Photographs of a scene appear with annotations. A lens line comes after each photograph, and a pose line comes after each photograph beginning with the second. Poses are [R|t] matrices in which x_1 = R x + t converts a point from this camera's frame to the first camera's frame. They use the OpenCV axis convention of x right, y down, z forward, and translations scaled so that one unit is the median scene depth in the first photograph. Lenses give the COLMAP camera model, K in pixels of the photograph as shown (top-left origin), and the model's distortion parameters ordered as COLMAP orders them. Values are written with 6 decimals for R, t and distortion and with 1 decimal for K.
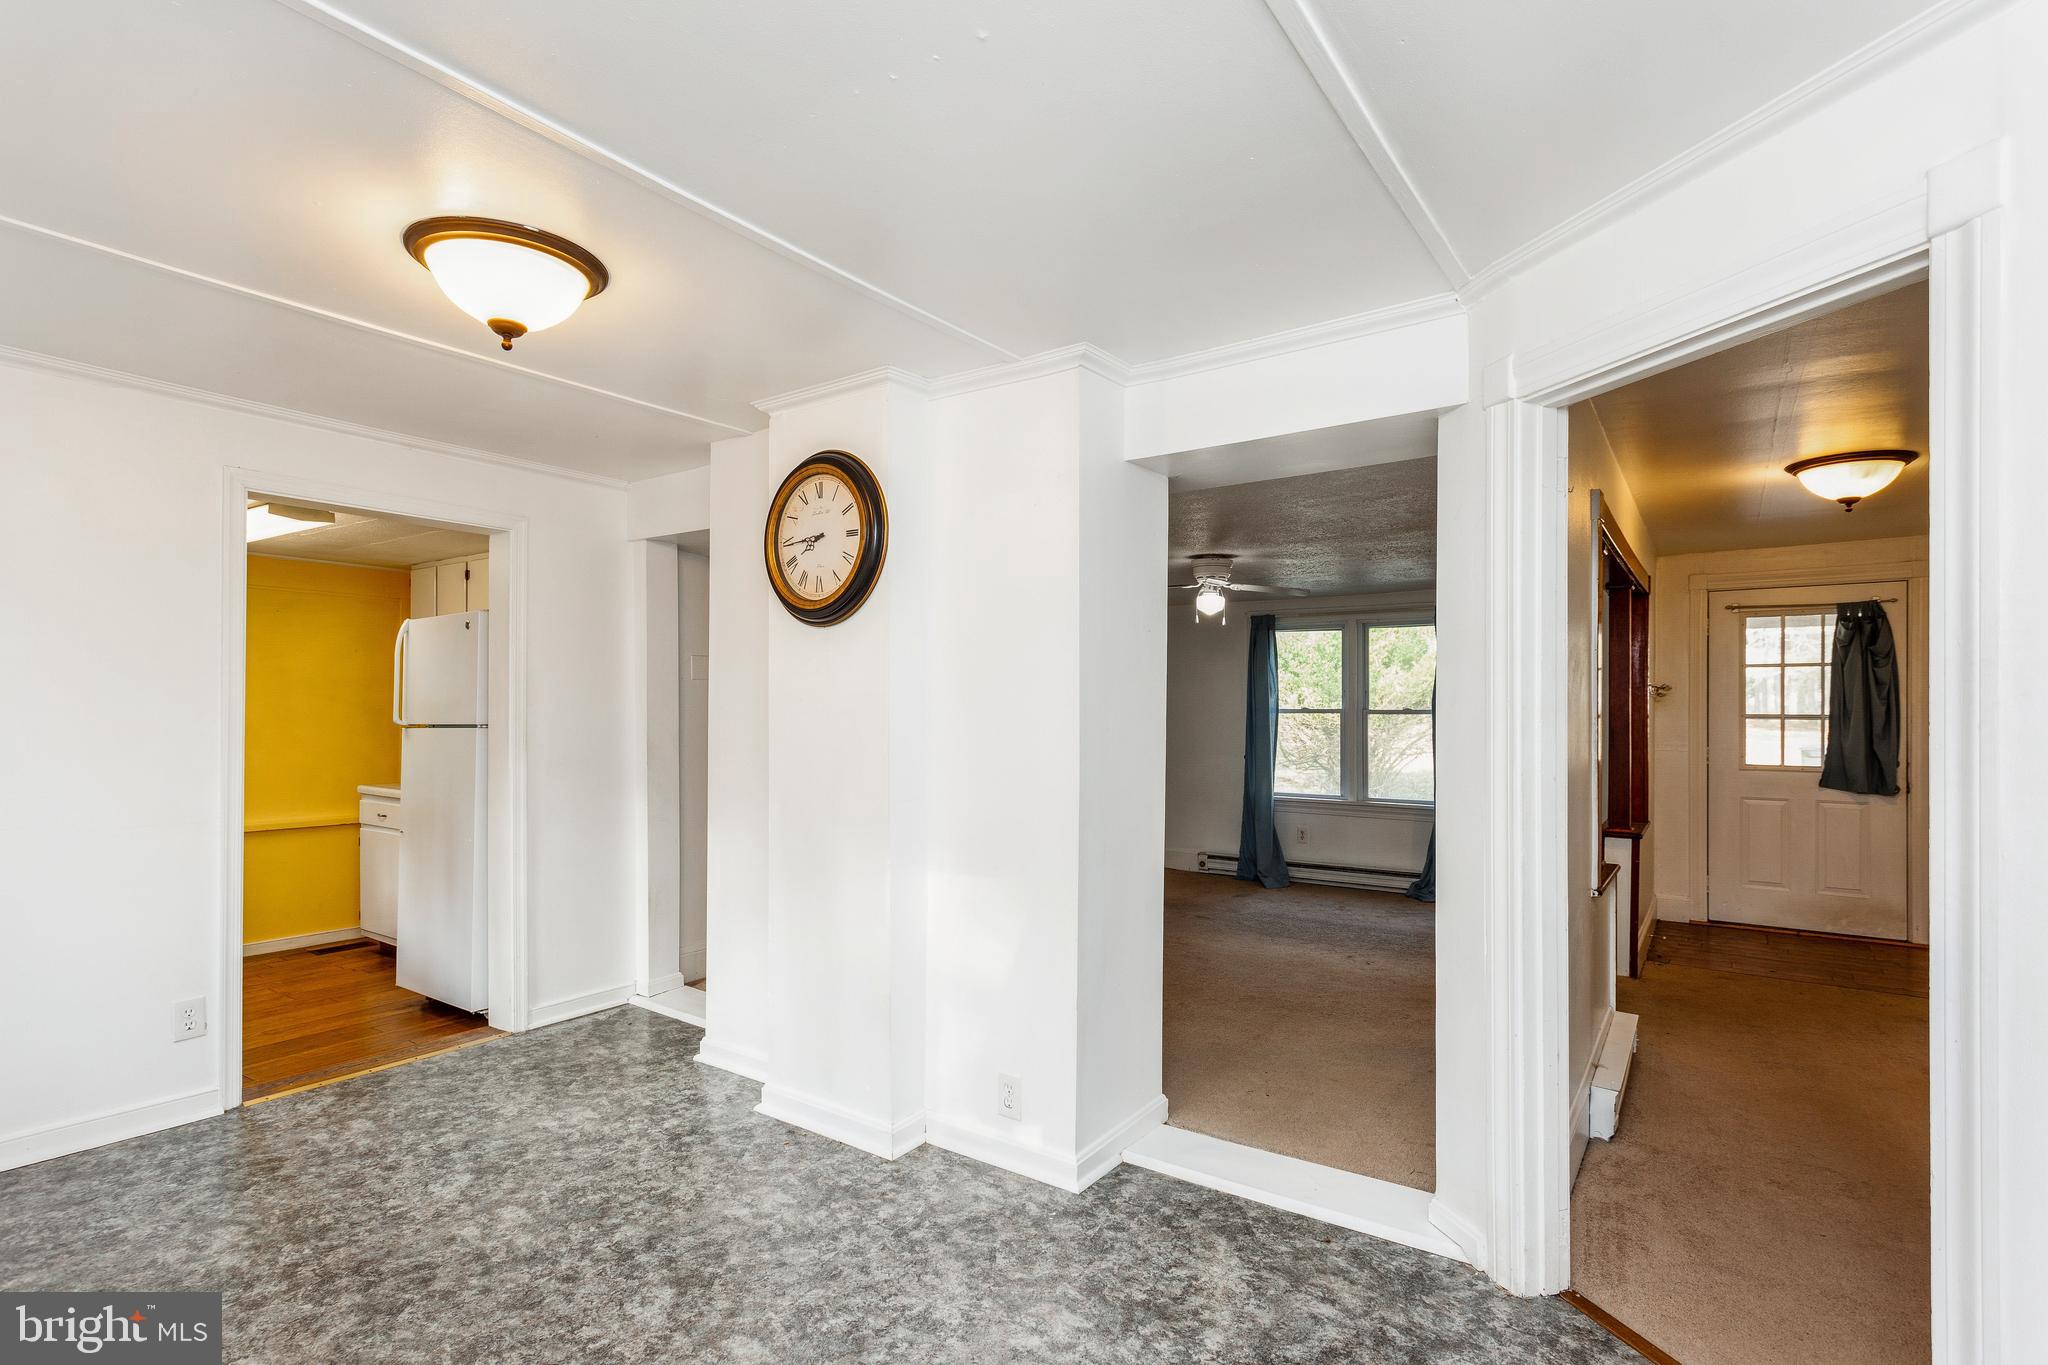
lens RADIAL K [[996.6, 0, 1025.3], [0, 996.6, 703.9], [0, 0, 1]] dist [-0.000964, -0.000575]
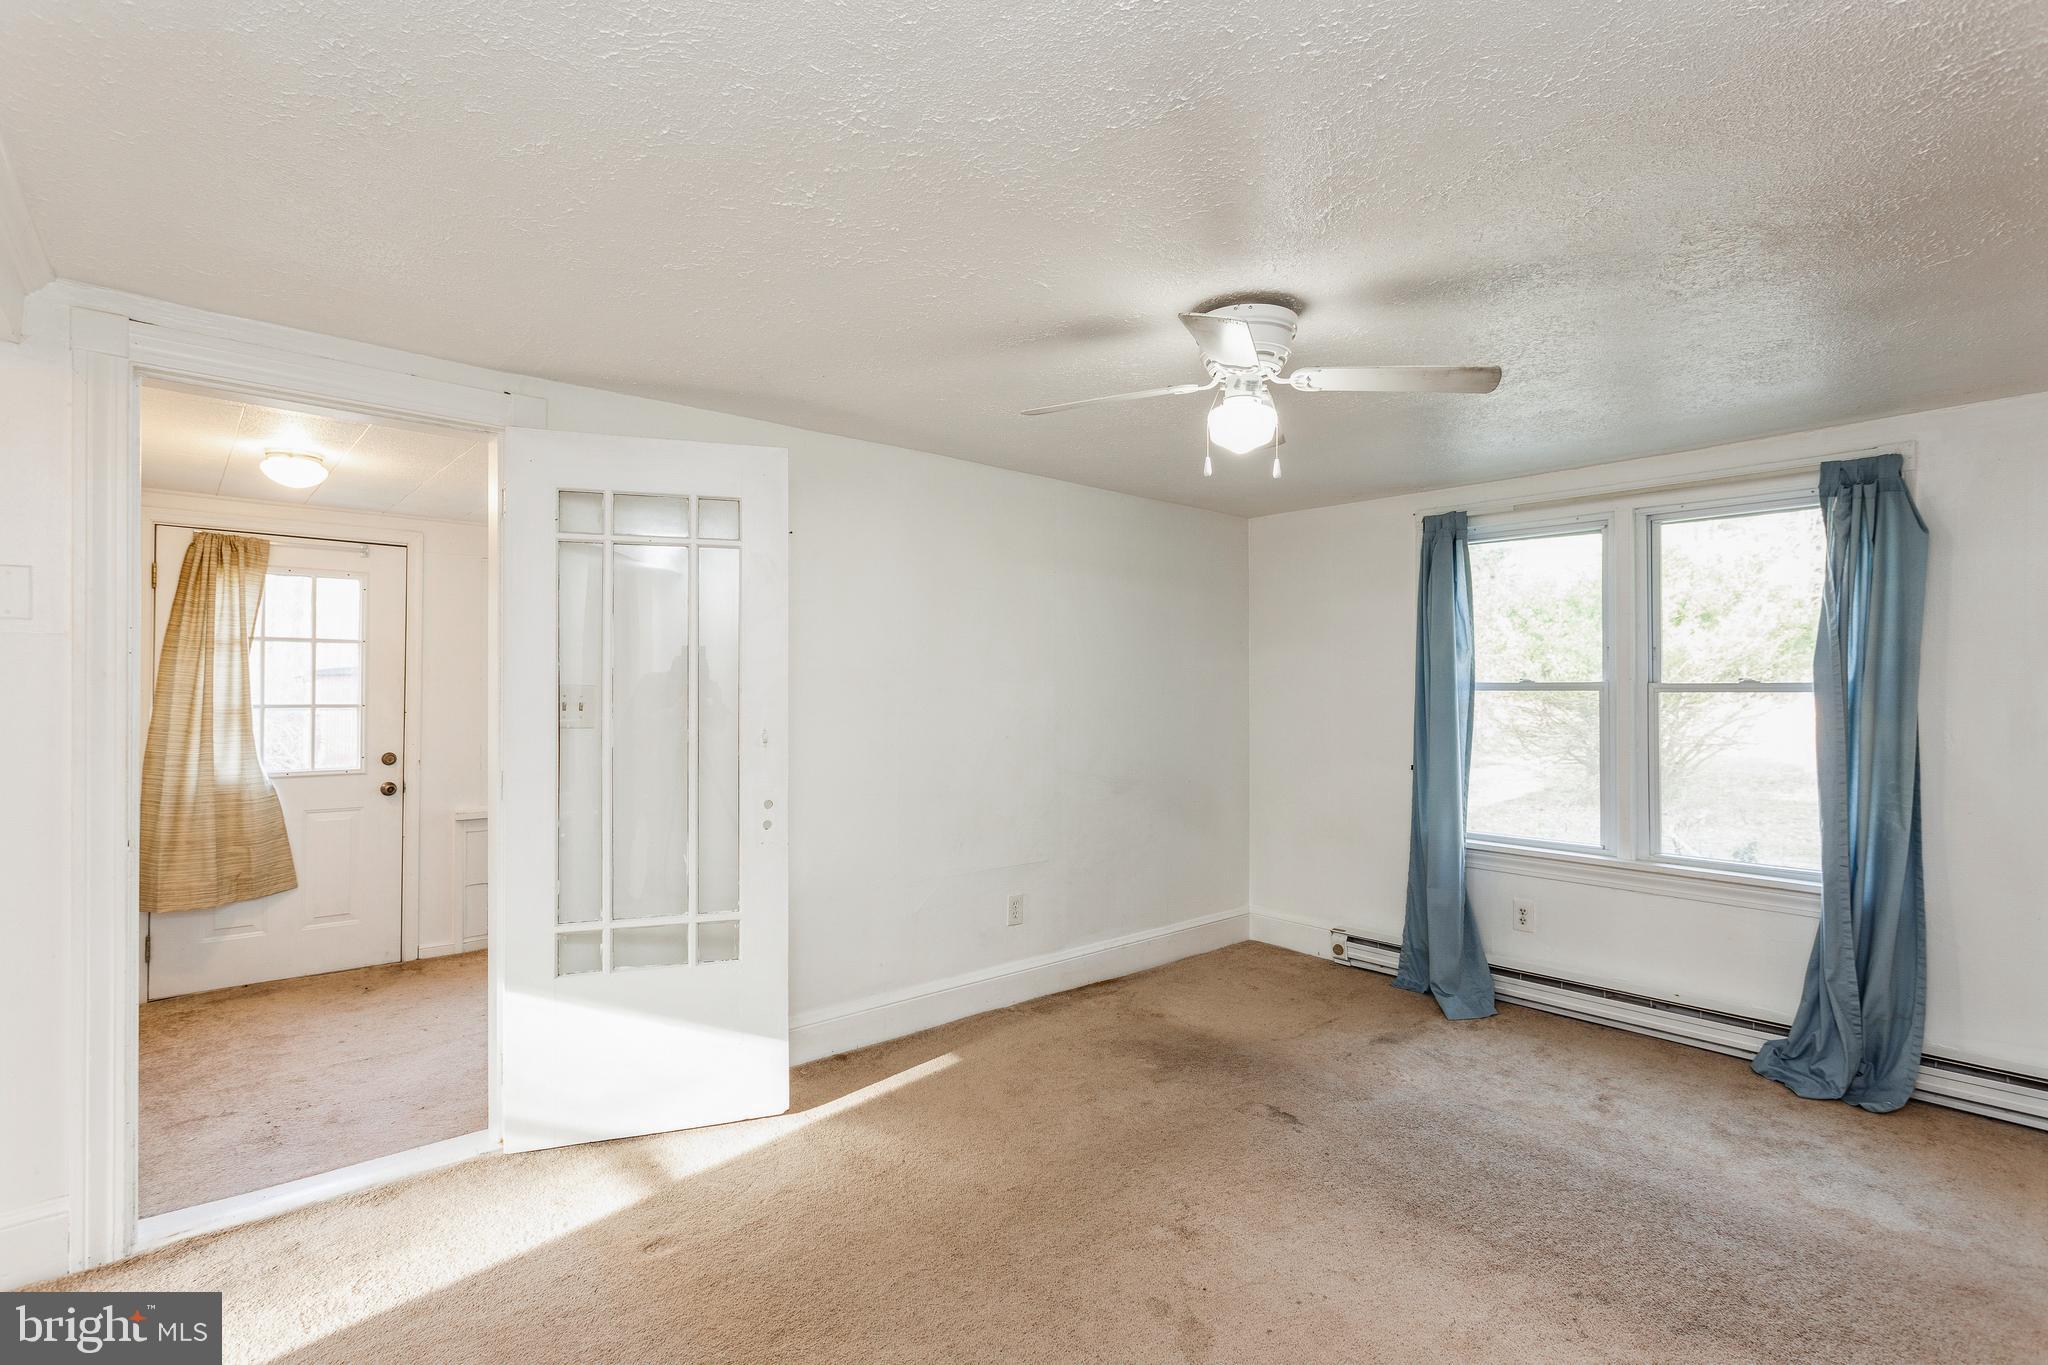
lens RADIAL K [[976.9, 0, 1041.1], [0, 976.9, 686.0], [0, 0, 1]] dist [0.026271, 0.000549]
pose [[0.976937, -0.003522, -0.213496, 0.137226], [0.004931, 0.999969, 0.006069, 0.002472], [0.213469, -0.006982, 0.976925, 0.422449]]
